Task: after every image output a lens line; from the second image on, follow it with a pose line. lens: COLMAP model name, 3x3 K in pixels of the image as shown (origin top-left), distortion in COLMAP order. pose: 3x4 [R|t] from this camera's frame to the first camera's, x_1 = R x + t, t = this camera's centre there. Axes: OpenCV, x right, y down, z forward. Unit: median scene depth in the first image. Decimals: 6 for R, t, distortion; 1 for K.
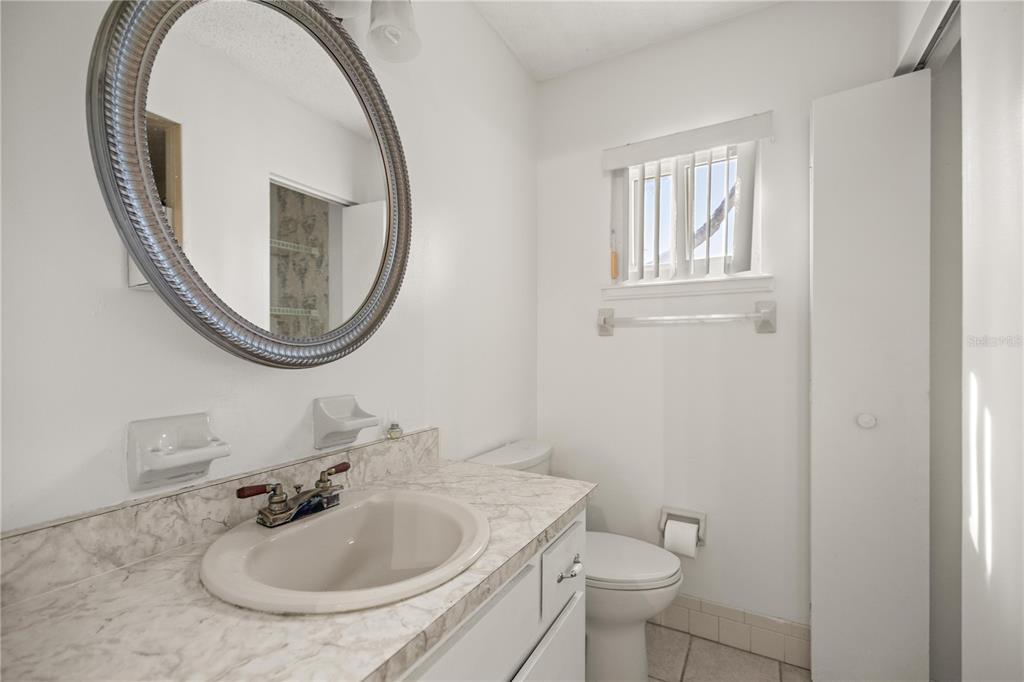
lens RADIAL K [[437.8, 0, 510.5], [0, 437.8, 342.4], [0, 0, 1]] dist [0.000533, 0.000550]
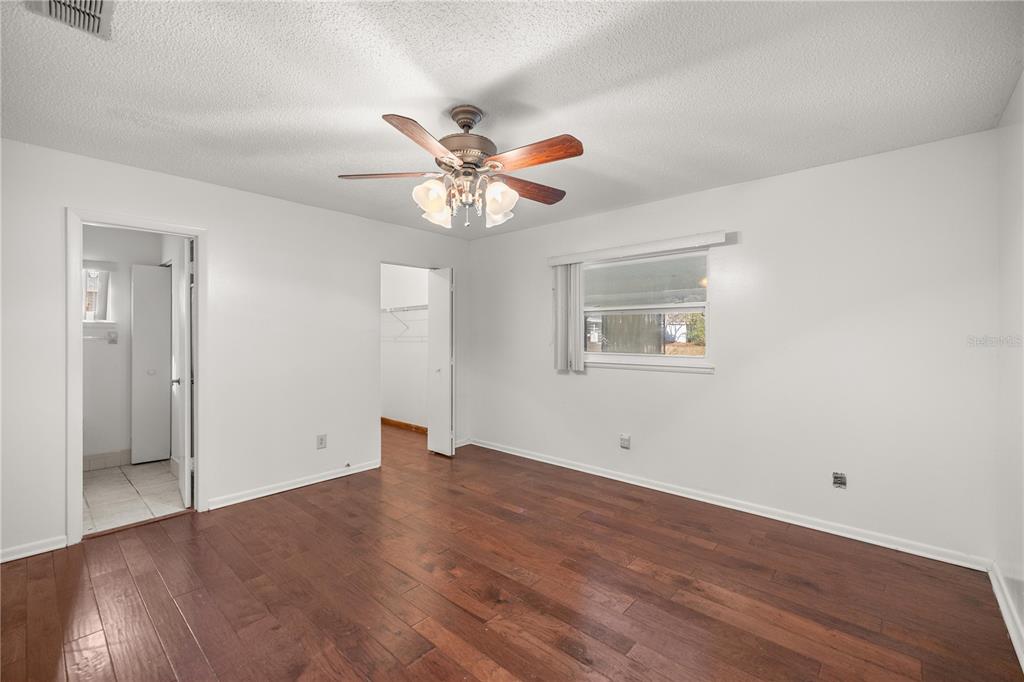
lens RADIAL K [[437.8, 0, 517.9], [0, 437.8, 339.5], [0, 0, 1]] dist [0.000533, 0.000550]
pose [[0.198575, 0.005951, 0.980068, -1.520215], [0.006898, 0.999948, -0.007469, -0.011438], [-0.980062, 0.008244, 0.198523, -1.915352]]
